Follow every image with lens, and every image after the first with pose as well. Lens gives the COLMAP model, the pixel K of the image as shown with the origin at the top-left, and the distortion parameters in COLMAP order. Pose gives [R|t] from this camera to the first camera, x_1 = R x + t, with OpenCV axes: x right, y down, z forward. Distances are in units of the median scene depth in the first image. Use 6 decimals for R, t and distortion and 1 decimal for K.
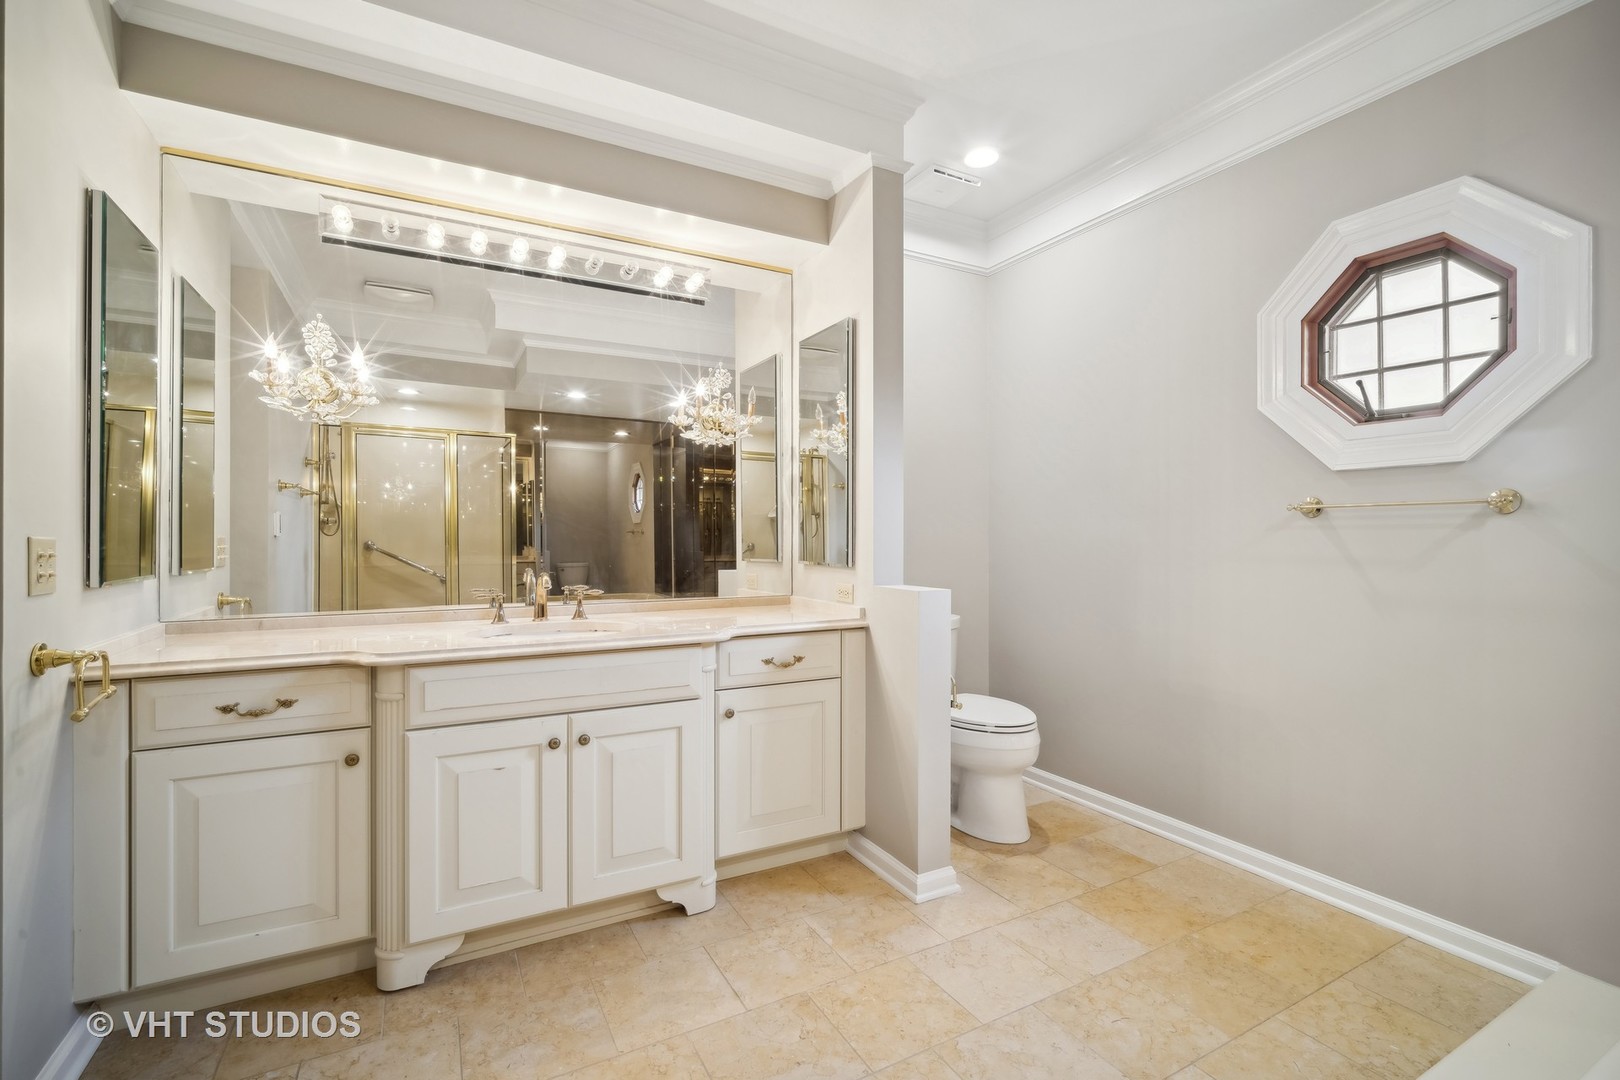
lens RADIAL K [[717.0, 0, 808.6], [0, 717.0, 531.7], [0, 0, 1]] dist [-0.000245, 0.000085]
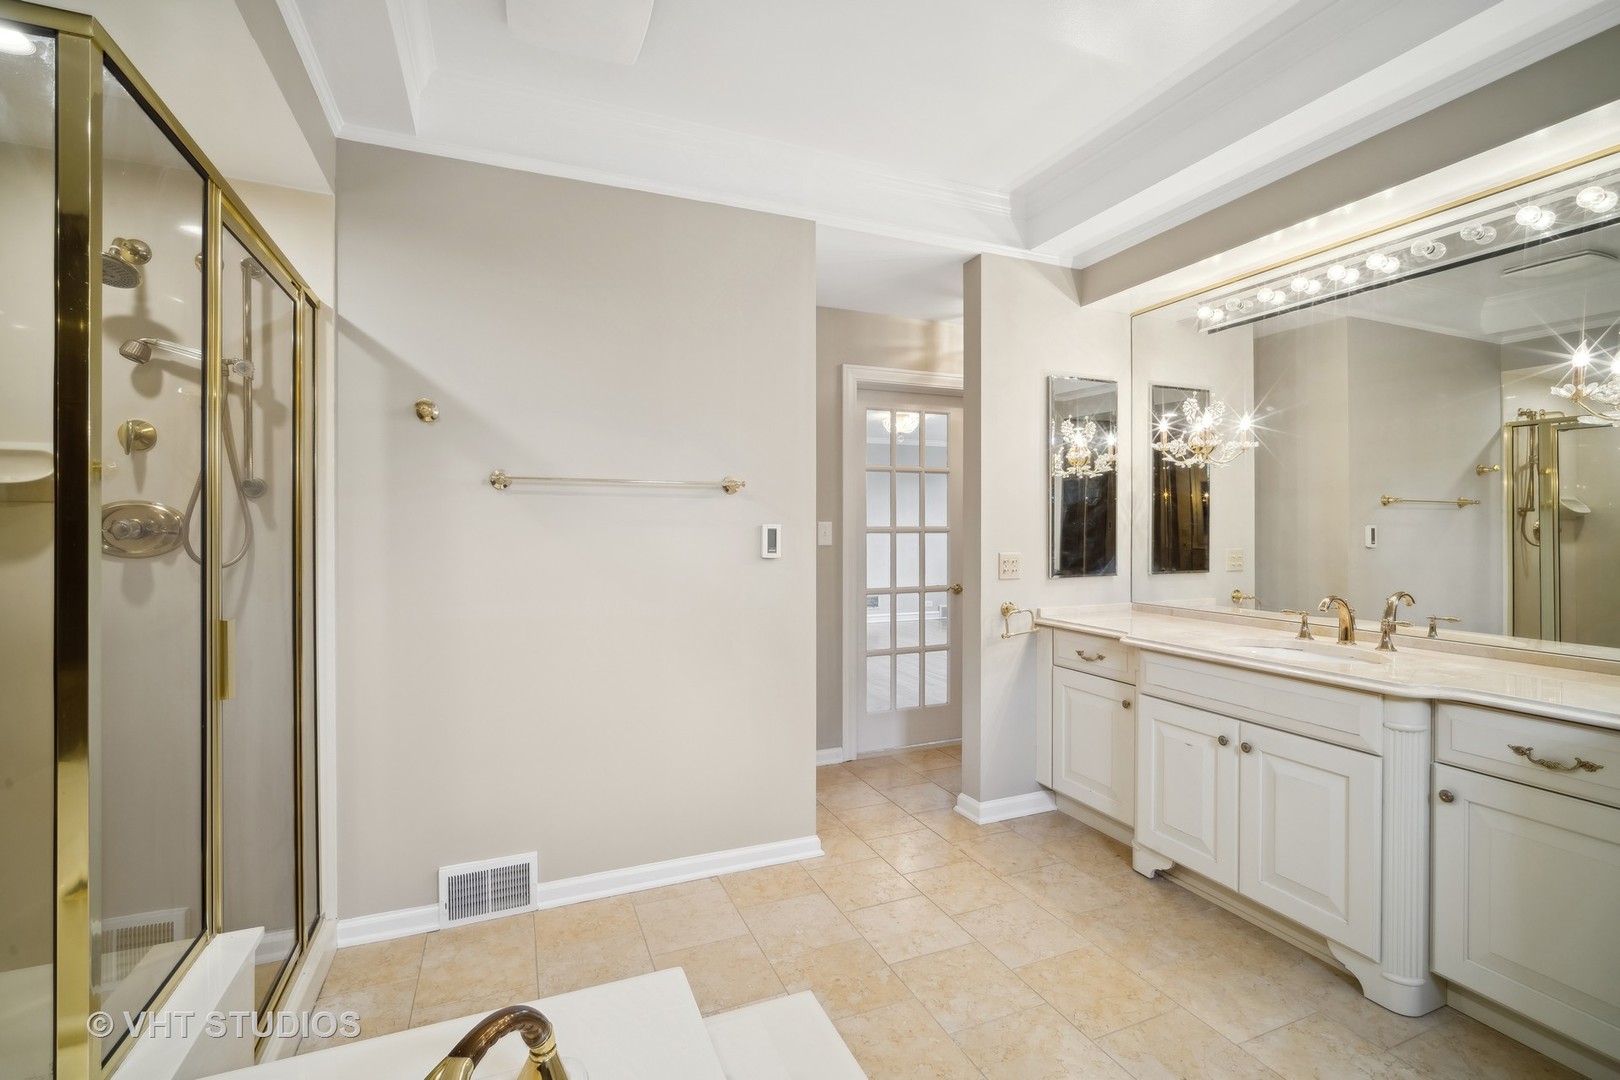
lens RADIAL K [[717.0, 0, 808.6], [0, 717.0, 531.7], [0, 0, 1]] dist [-0.000245, 0.000085]
pose [[-0.097249, 0.001882, -0.995258, 0.788558], [0.003750, 0.999992, 0.001525, -0.041760], [0.995253, -0.003584, -0.097256, 0.412183]]
